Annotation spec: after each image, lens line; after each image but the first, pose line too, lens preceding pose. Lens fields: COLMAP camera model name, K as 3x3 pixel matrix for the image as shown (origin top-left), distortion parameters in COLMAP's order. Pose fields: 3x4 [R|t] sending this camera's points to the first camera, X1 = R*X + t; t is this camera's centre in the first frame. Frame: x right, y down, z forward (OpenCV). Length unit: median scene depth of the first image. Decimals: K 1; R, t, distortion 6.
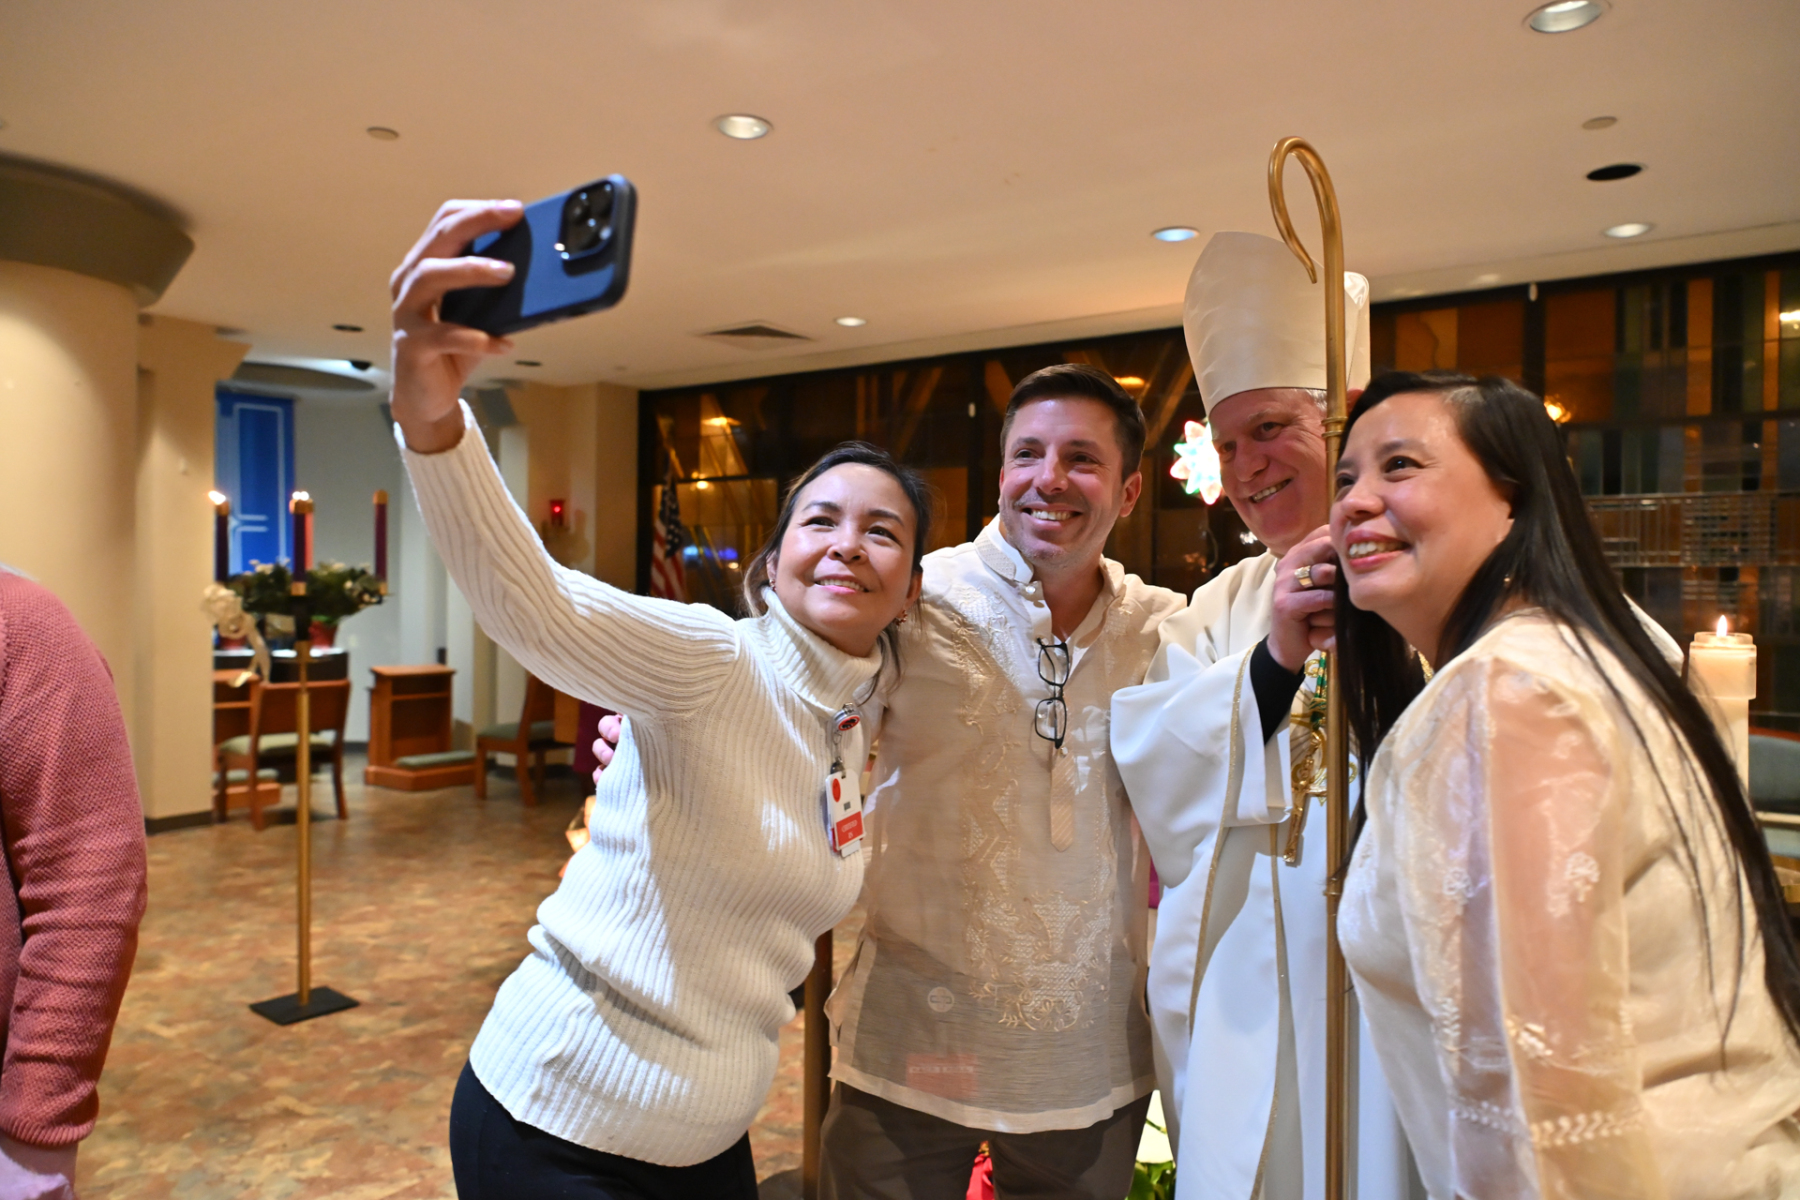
lens RADIAL K [[1204.6, 0, 897.9], [0, 1204.6, 598.1], [0, 0, 1]] dist [-0.001816, 0.006507]
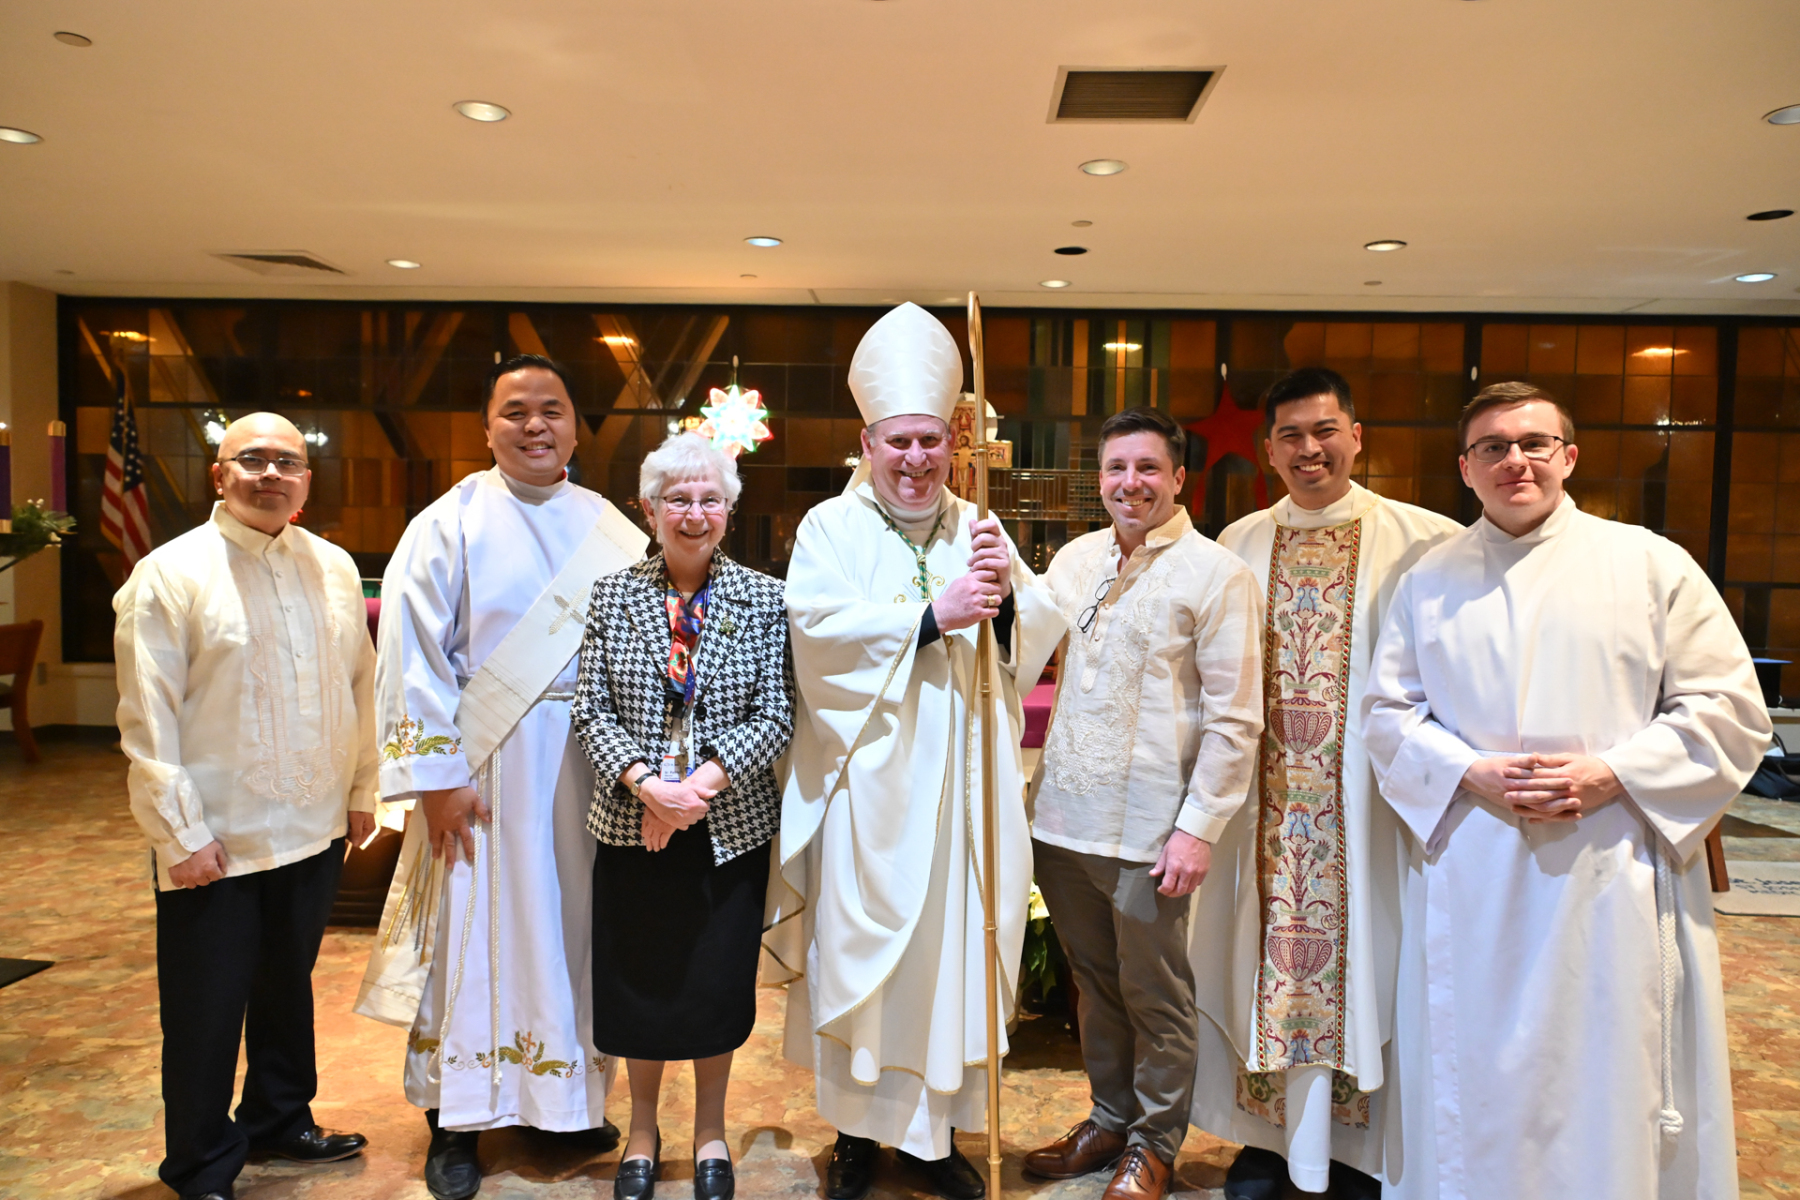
lens RADIAL K [[1204.6, 0, 895.1], [0, 1204.6, 599.4], [0, 0, 1]] dist [-0.001816, 0.006507]
pose [[0.848288, -0.019520, 0.529175, -0.276095], [-0.007516, 0.998776, 0.048891, -0.001082], [-0.529481, -0.045451, 0.847103, -0.104758]]
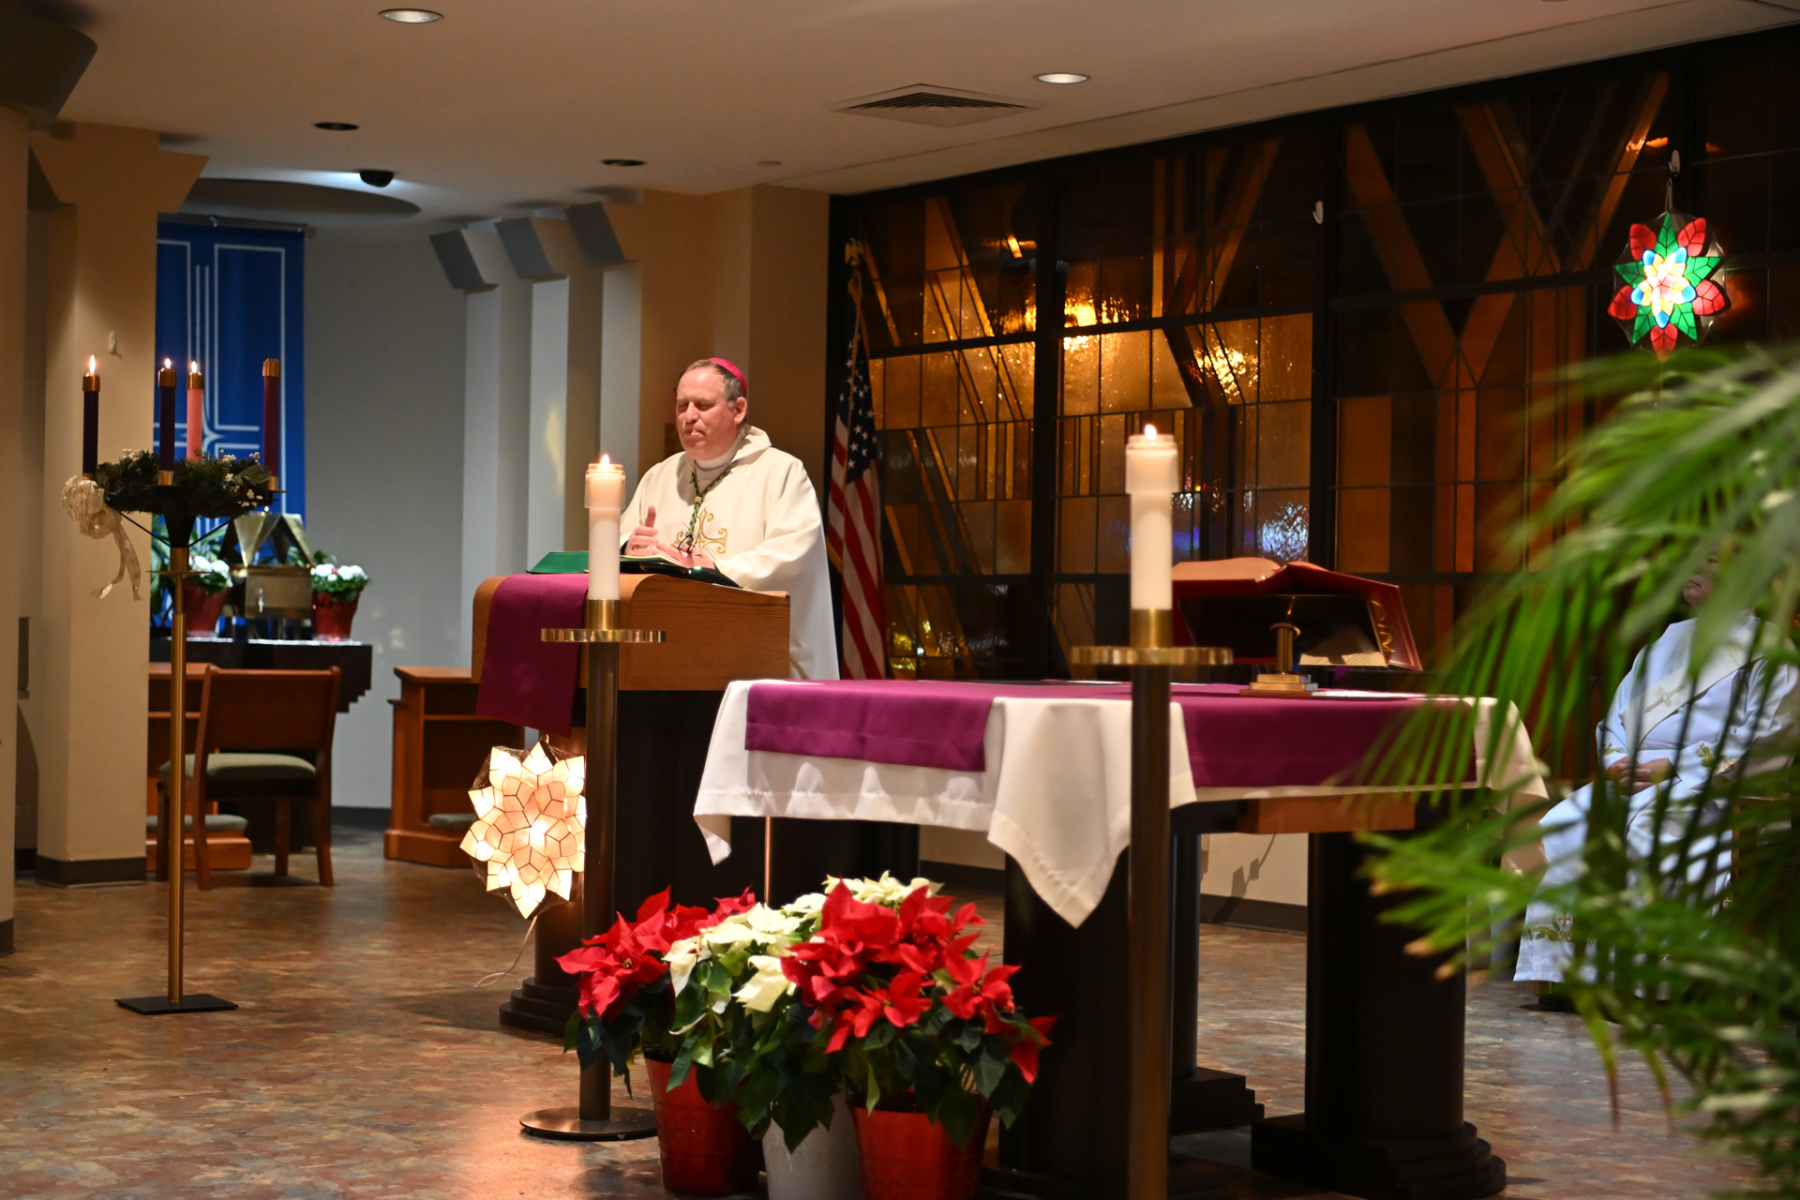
lens RADIAL K [[2902.0, 0, 901.6], [0, 2902.0, 609.0], [0, 0, 1]] dist [-0.001268, 0.000000]
pose [[0.950472, 0.004313, -0.310779, 0.409119], [-0.008945, 0.999869, -0.013479, 0.070978], [0.310680, 0.015591, 0.950387, -0.497610]]
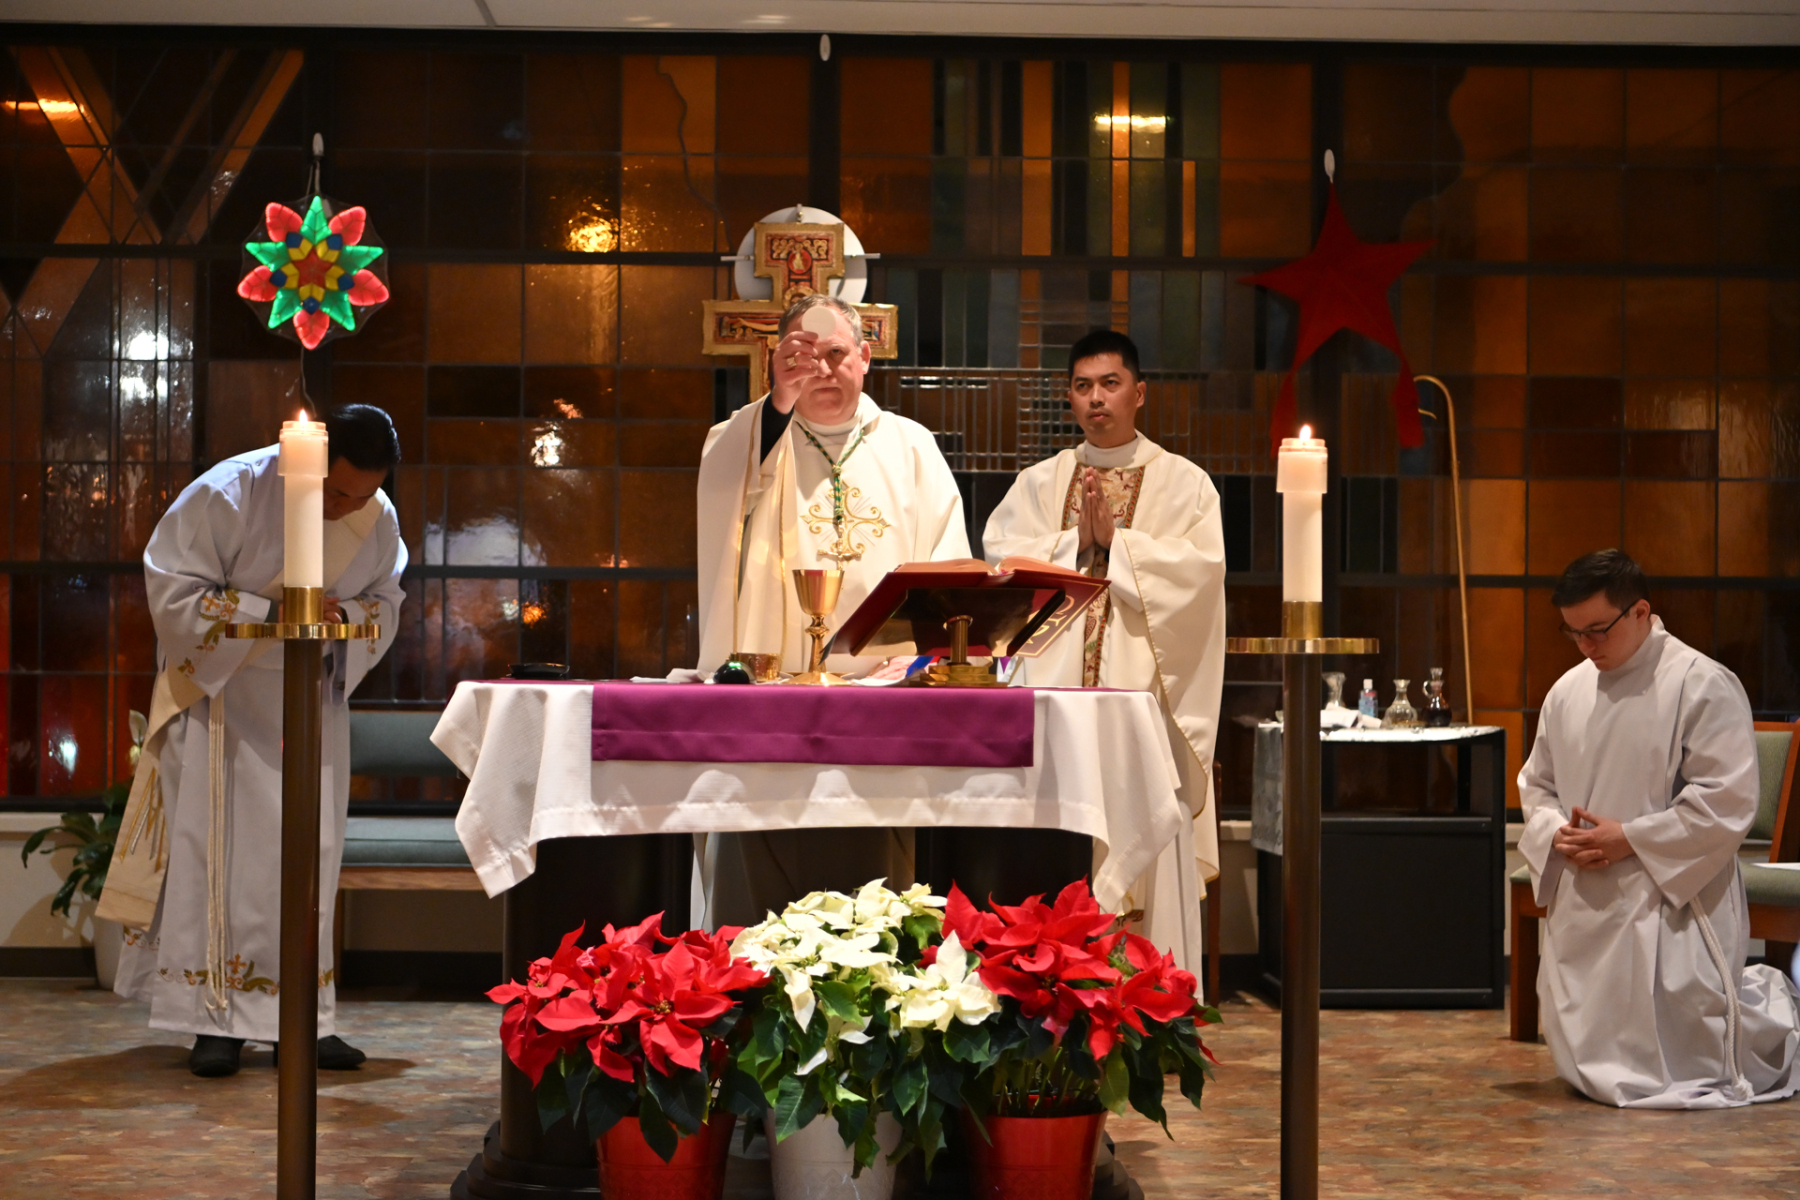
lens RADIAL K [[3095.6, 0, 887.9], [0, 3095.6, 598.7], [0, 0, 1]] dist [0.000214, 0.000000]
pose [[0.805072, 0.007840, 0.593126, -0.446417], [0.003318, 0.999837, -0.017720, 0.074503], [-0.593168, 0.016234, 0.804915, -0.368480]]
